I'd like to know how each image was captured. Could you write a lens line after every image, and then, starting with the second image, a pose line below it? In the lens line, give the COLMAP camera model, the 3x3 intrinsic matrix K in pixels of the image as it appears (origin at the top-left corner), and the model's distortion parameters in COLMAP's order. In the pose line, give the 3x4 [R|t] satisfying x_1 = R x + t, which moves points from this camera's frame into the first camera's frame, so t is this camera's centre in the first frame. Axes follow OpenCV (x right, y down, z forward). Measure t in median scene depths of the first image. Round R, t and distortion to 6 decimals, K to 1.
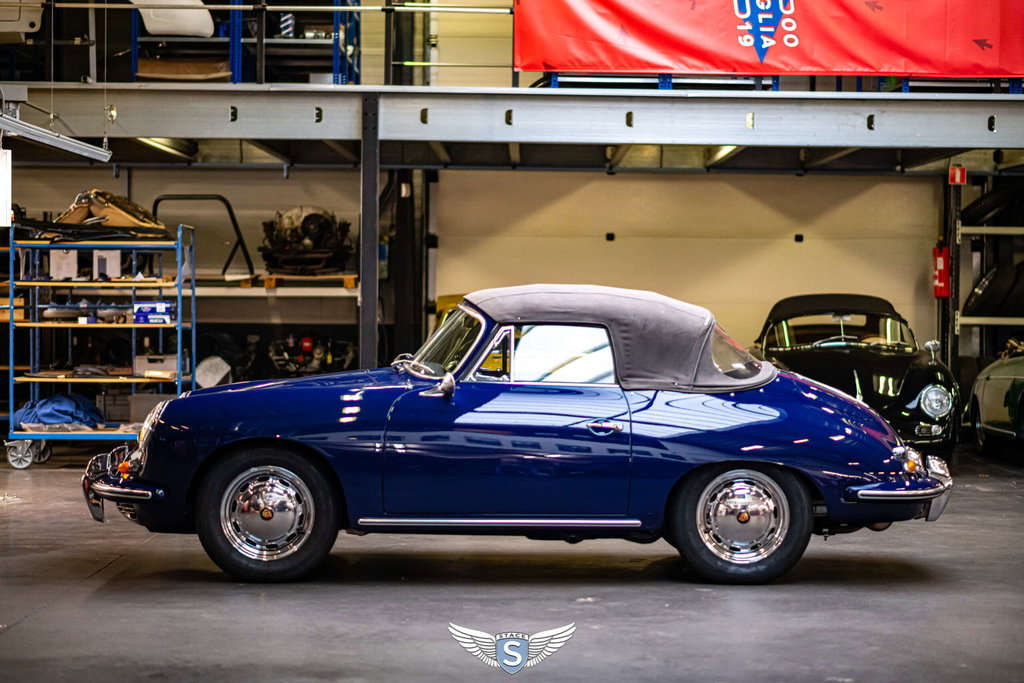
lens RADIAL K [[2472.9, 0, 513.2], [0, 2472.9, 343.3], [0, 0, 1]] dist [-0.030270, 0.000000]
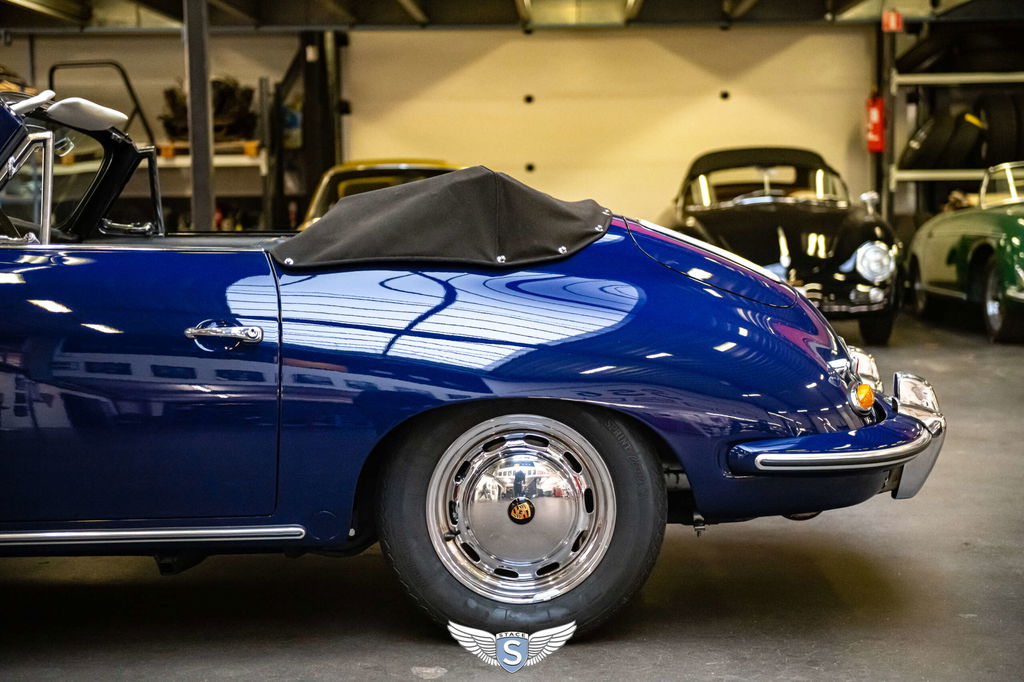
lens RADIAL K [[1503.3, 0, 510.5], [0, 1503.3, 337.6], [0, 0, 1]] dist [0.022489, 0.000000]
pose [[0.998412, -0.018197, -0.053313, 0.066602], [0.021965, 0.997237, 0.070960, 0.009122], [0.051874, -0.072019, 0.996053, 0.436056]]
